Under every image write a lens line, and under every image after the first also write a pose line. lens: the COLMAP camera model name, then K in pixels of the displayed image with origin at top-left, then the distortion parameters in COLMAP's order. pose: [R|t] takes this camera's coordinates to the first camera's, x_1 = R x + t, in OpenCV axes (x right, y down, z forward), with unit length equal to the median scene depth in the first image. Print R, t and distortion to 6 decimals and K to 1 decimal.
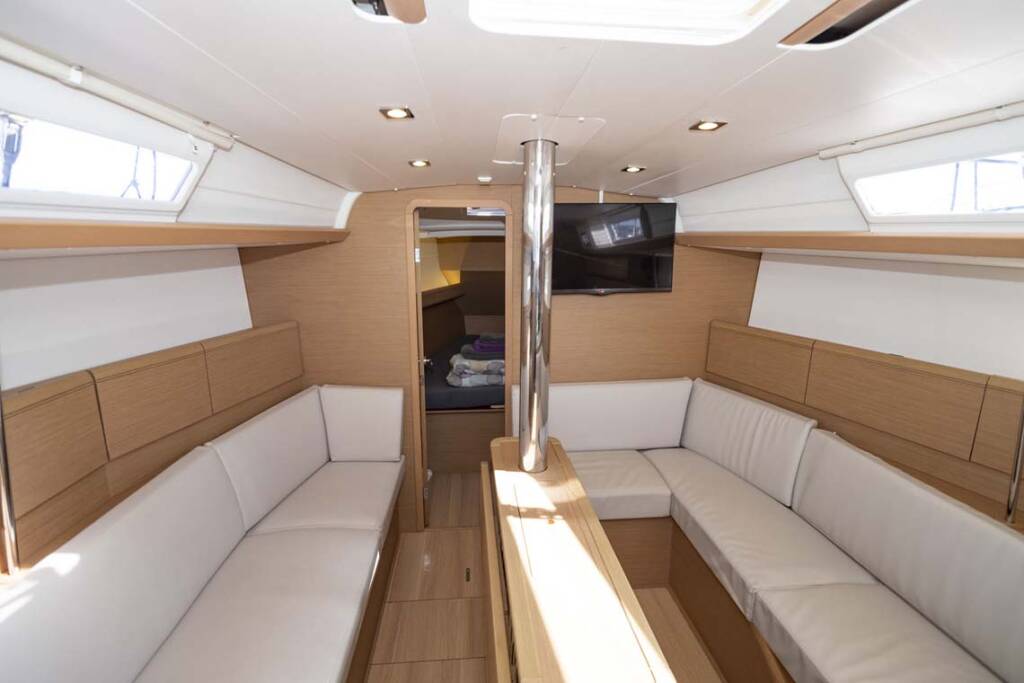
lens RADIAL K [[455.5, 0, 512.8], [0, 455.5, 313.8], [0, 0, 1]] dist [0.021962, -0.000480]
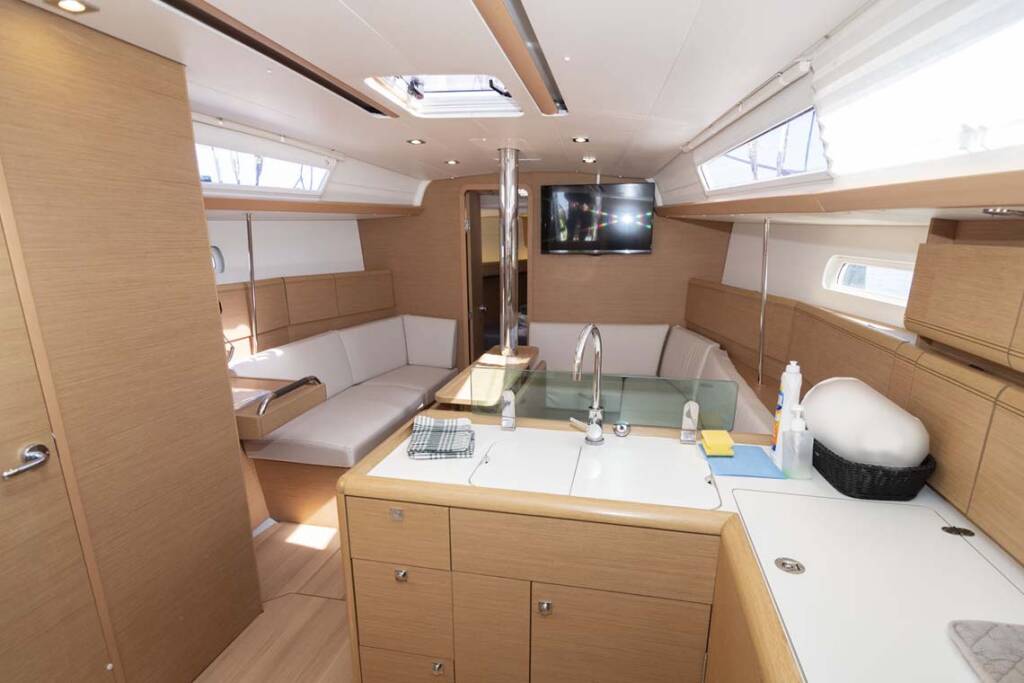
lens RADIAL K [[494.5, 0, 512.0], [0, 494.5, 341.5], [0, 0, 1]] dist [0.029216, 0.000112]
pose [[0.959820, 0.062990, -0.273454, 0.413586], [-0.043085, 0.996006, 0.078201, 0.119086], [0.277288, -0.063277, 0.958701, -0.516265]]
